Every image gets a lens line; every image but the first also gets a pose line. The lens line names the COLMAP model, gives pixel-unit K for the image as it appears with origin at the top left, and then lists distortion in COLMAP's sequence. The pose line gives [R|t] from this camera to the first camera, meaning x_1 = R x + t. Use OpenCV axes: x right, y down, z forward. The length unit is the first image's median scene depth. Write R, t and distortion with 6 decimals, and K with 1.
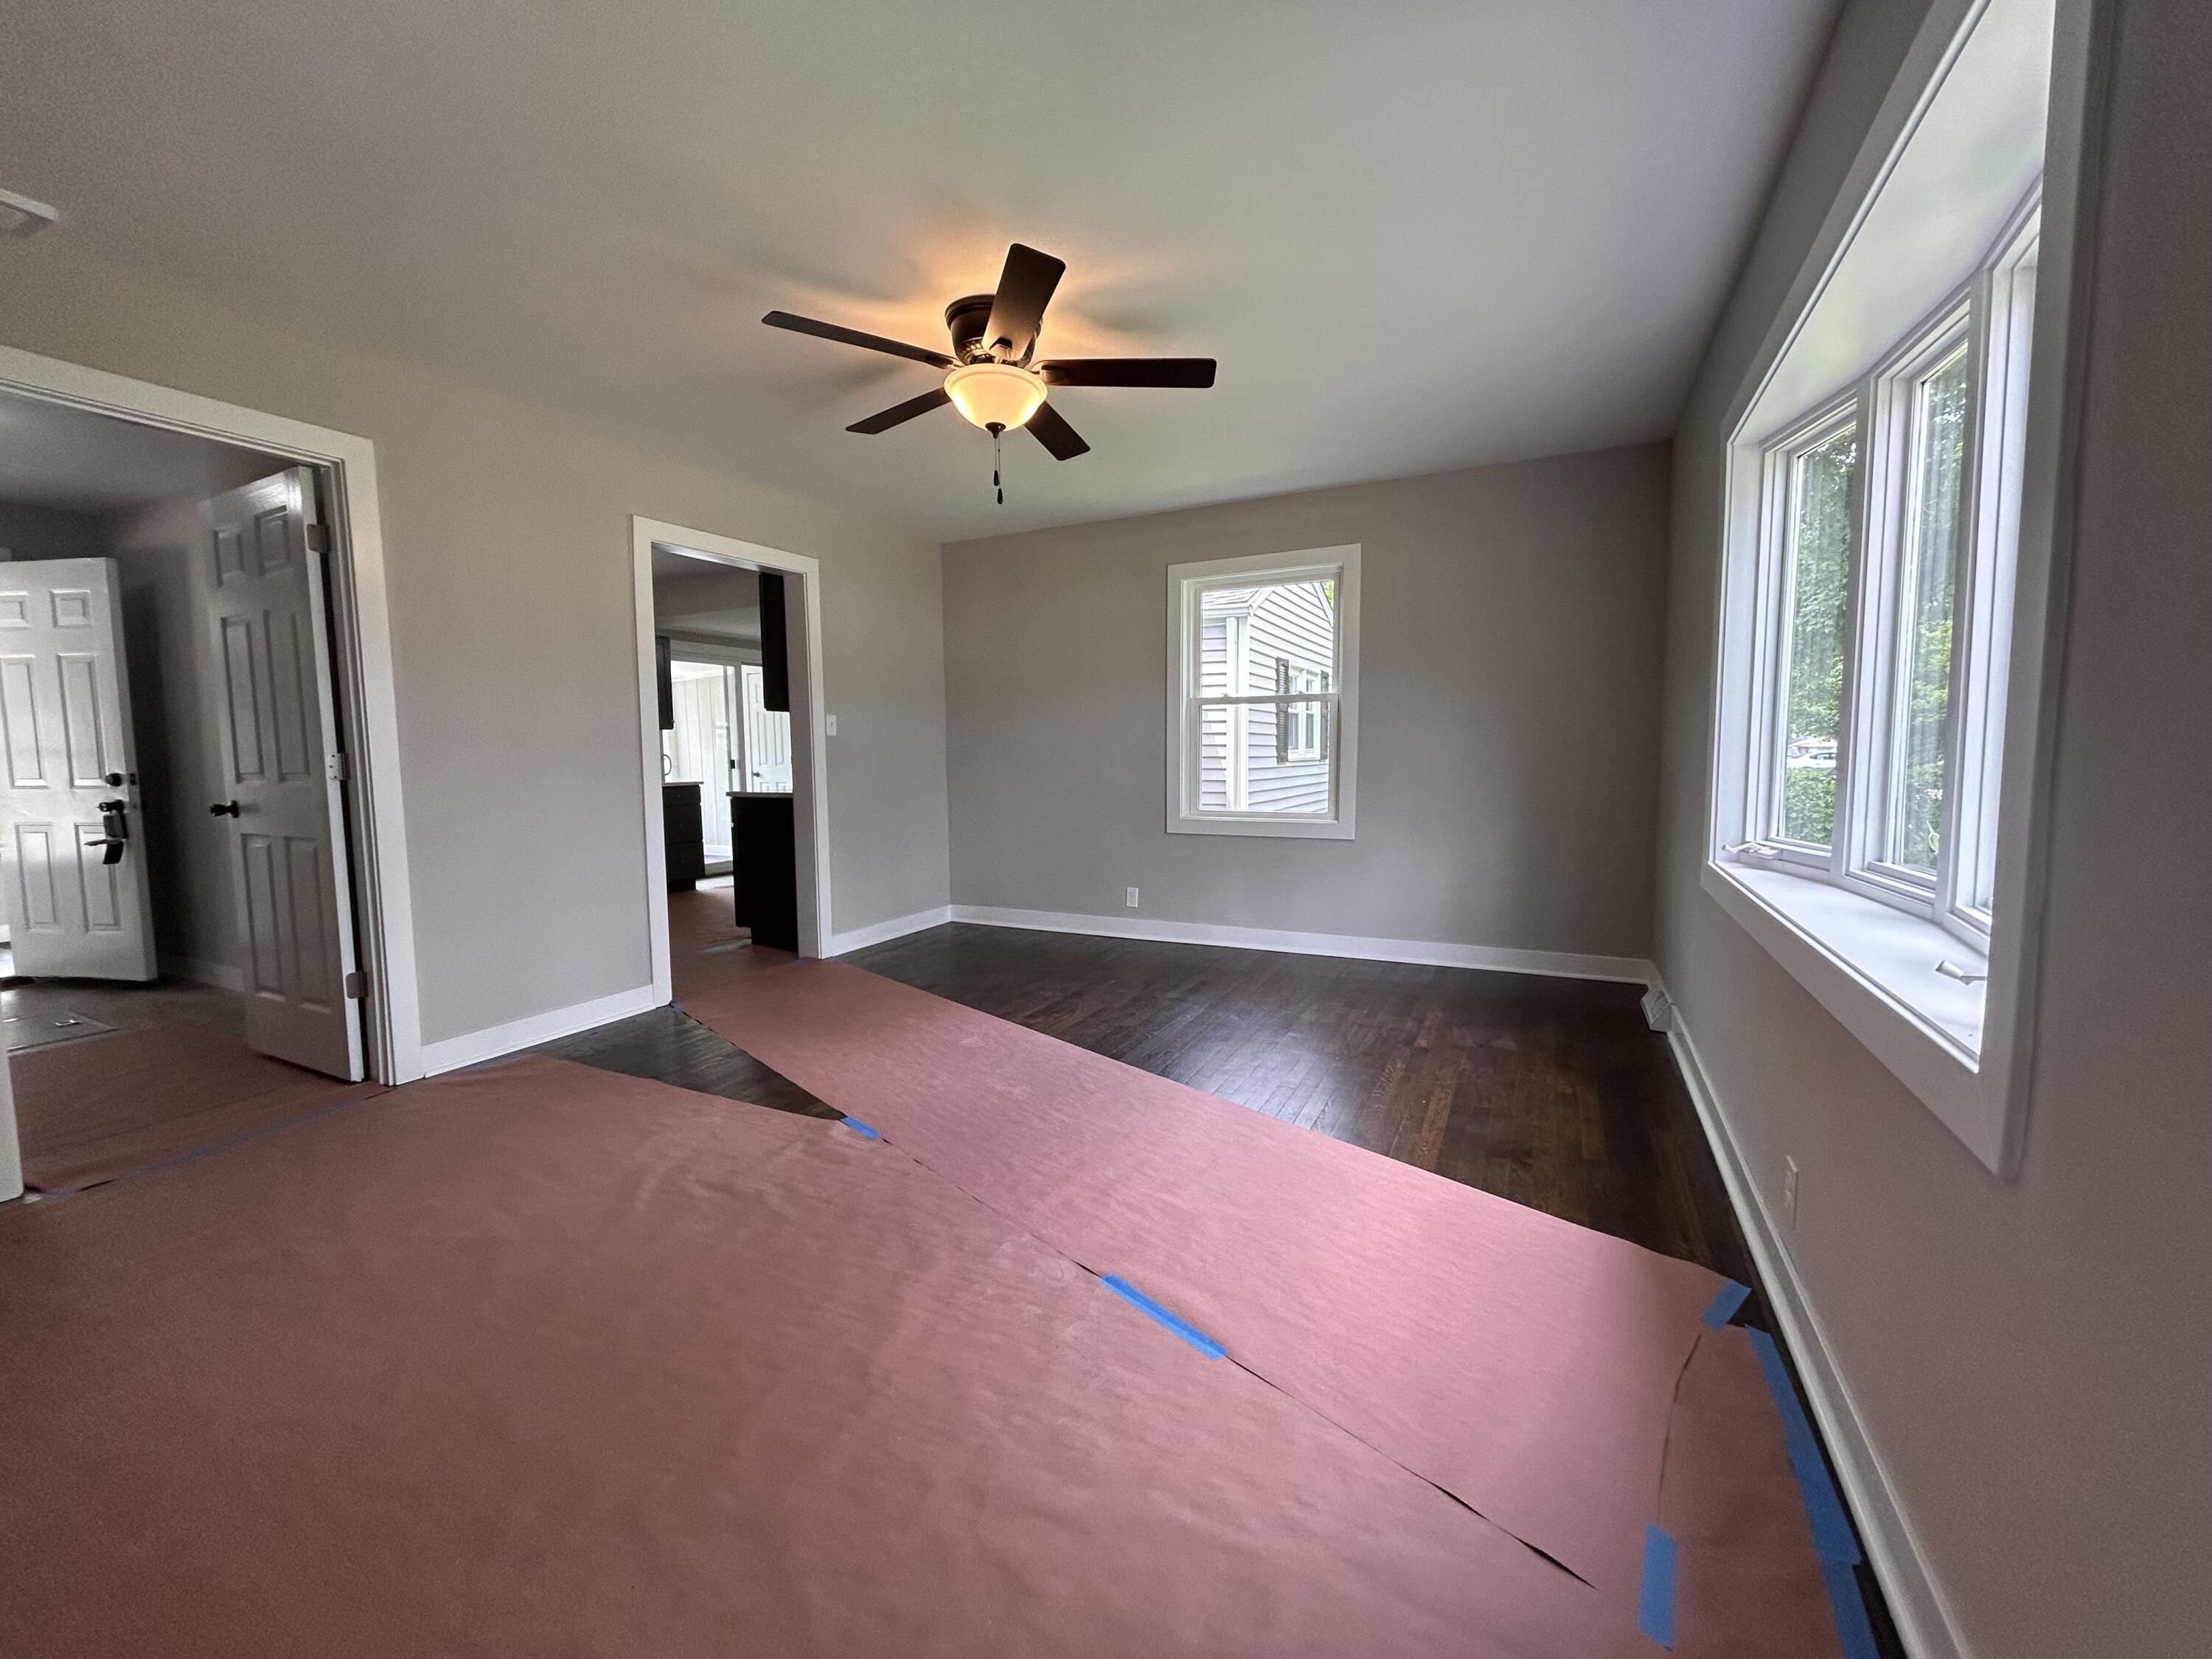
lens RADIAL K [[893.7, 0, 1106.0], [0, 893.7, 829.5], [0, 0, 1]] dist [0.000637, 0.000115]
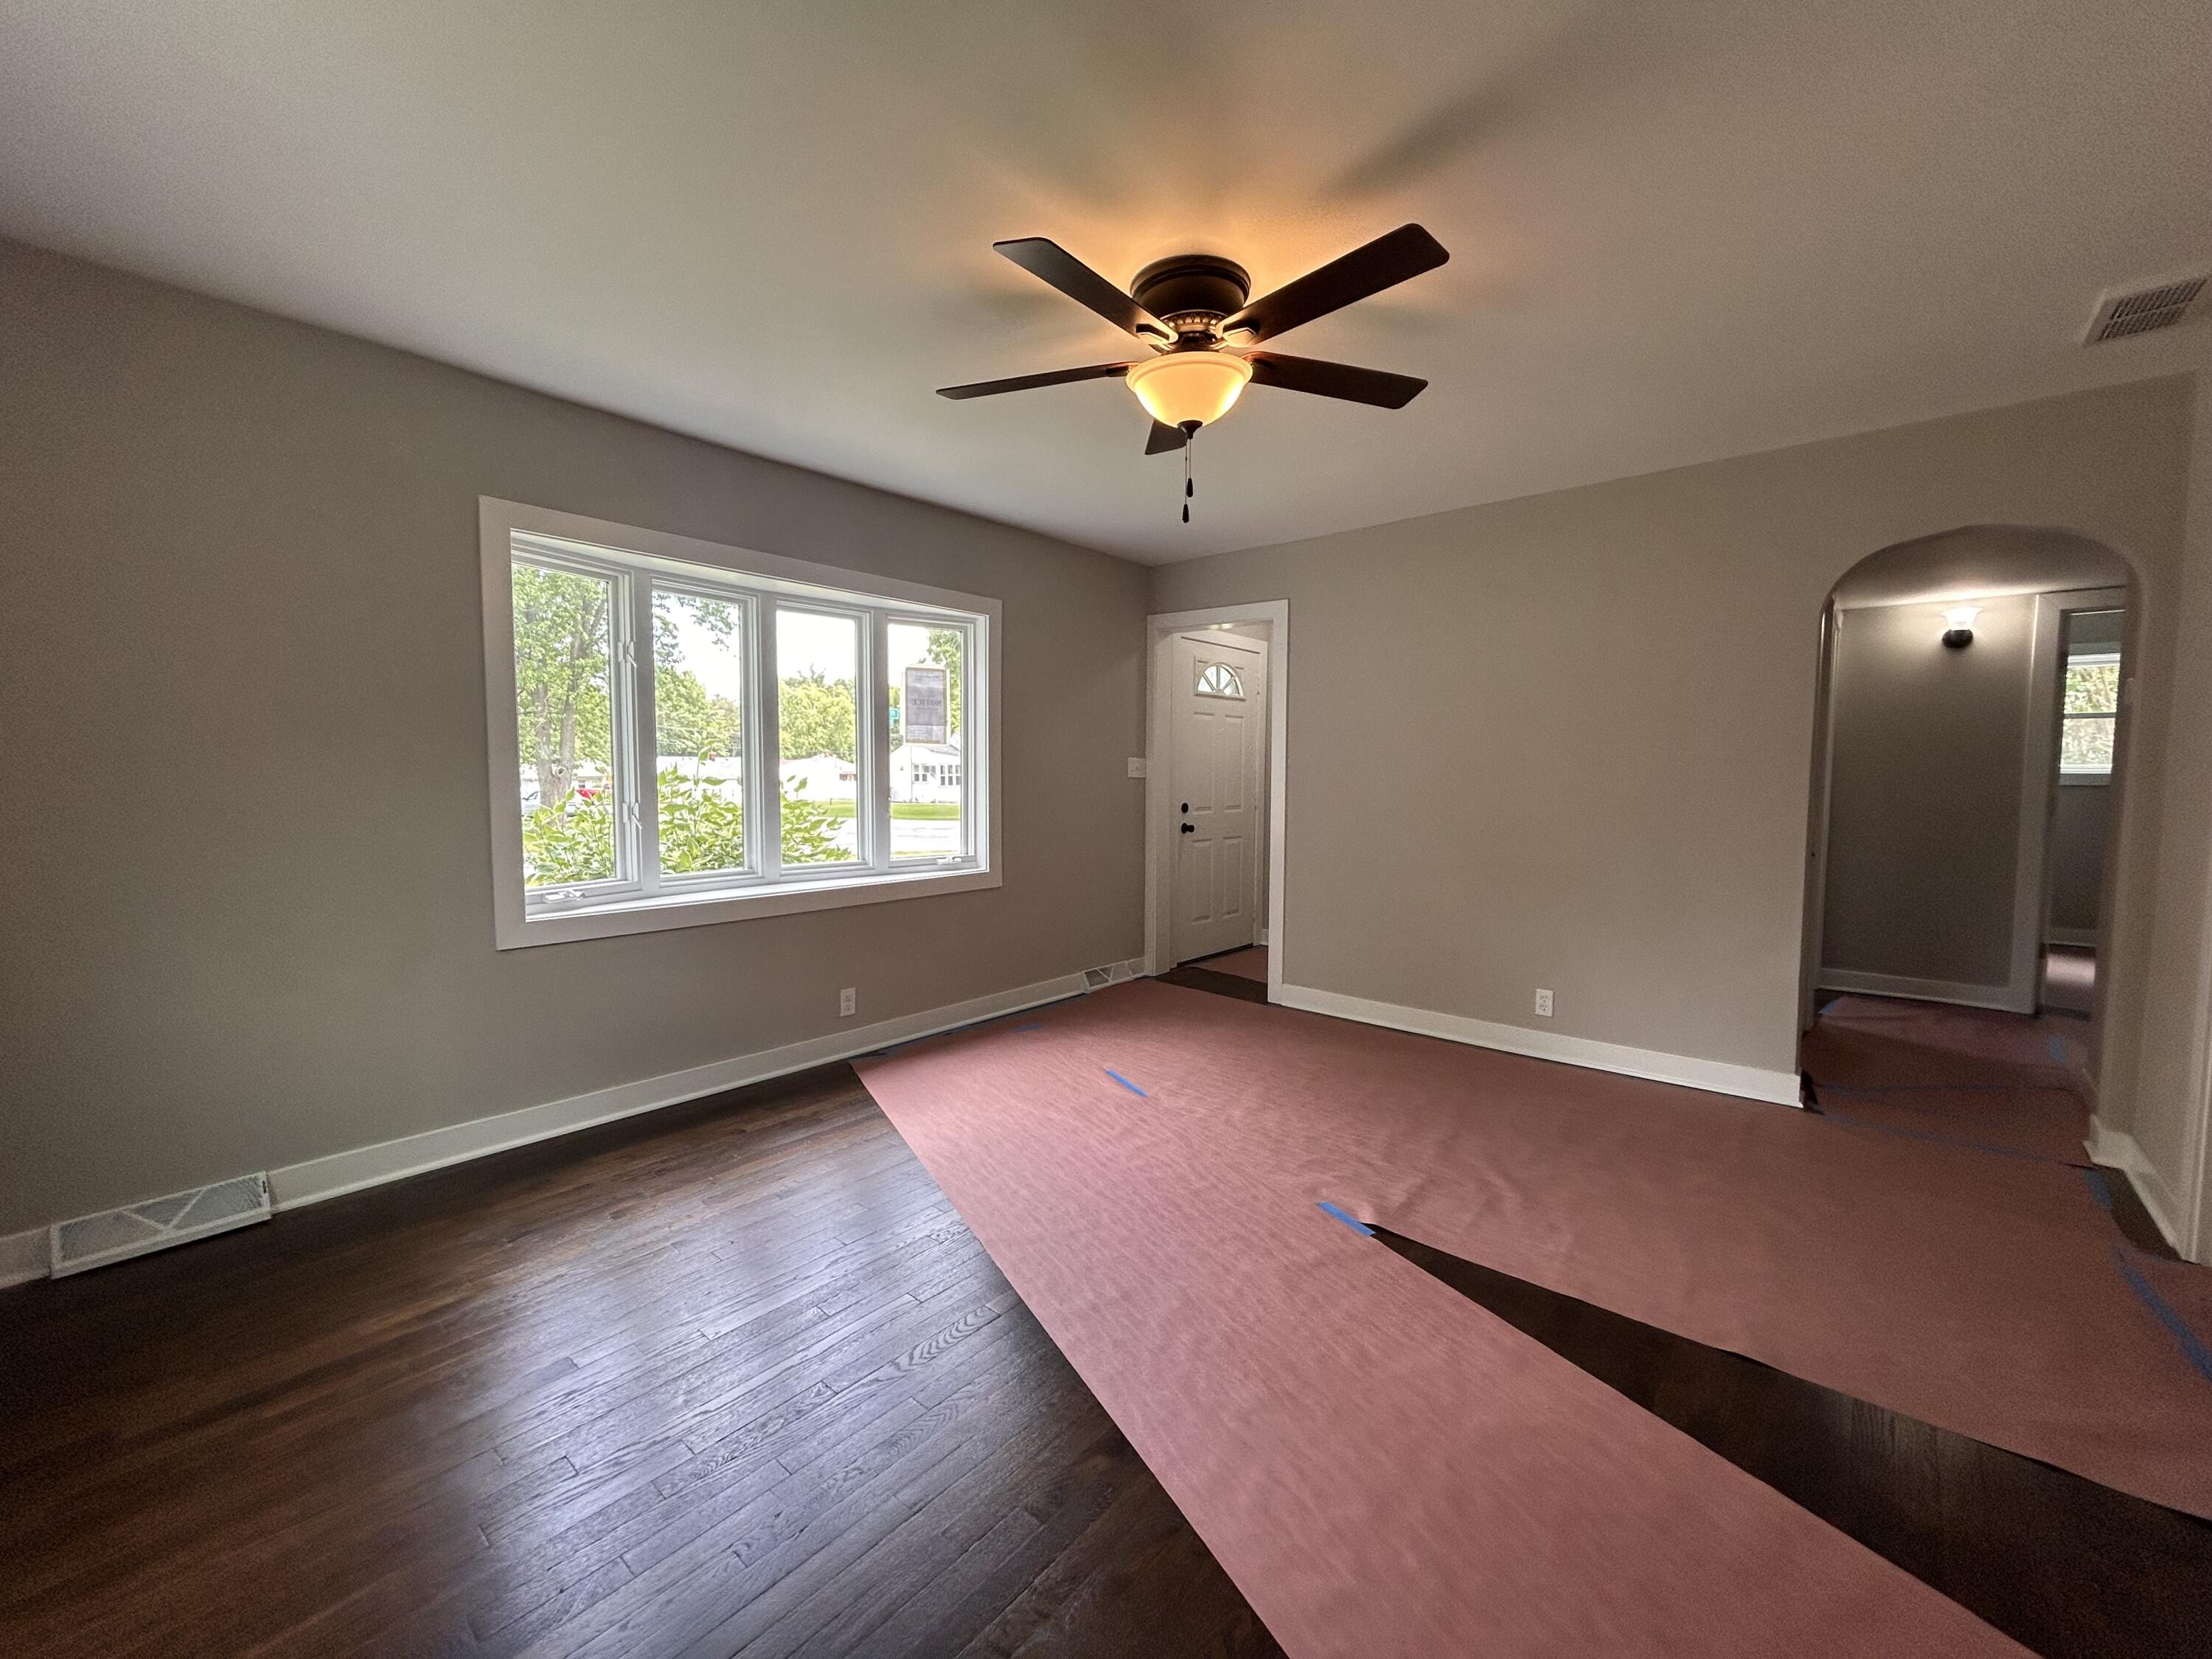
lens RADIAL K [[893.7, 0, 1106.0], [0, 893.7, 829.5], [0, 0, 1]] dist [0.000637, 0.000115]
pose [[-0.968388, -0.008446, 0.249304, -0.263450], [0.028581, 0.989088, 0.144529, -0.212249], [-0.247805, 0.147085, -0.957580, 1.909907]]
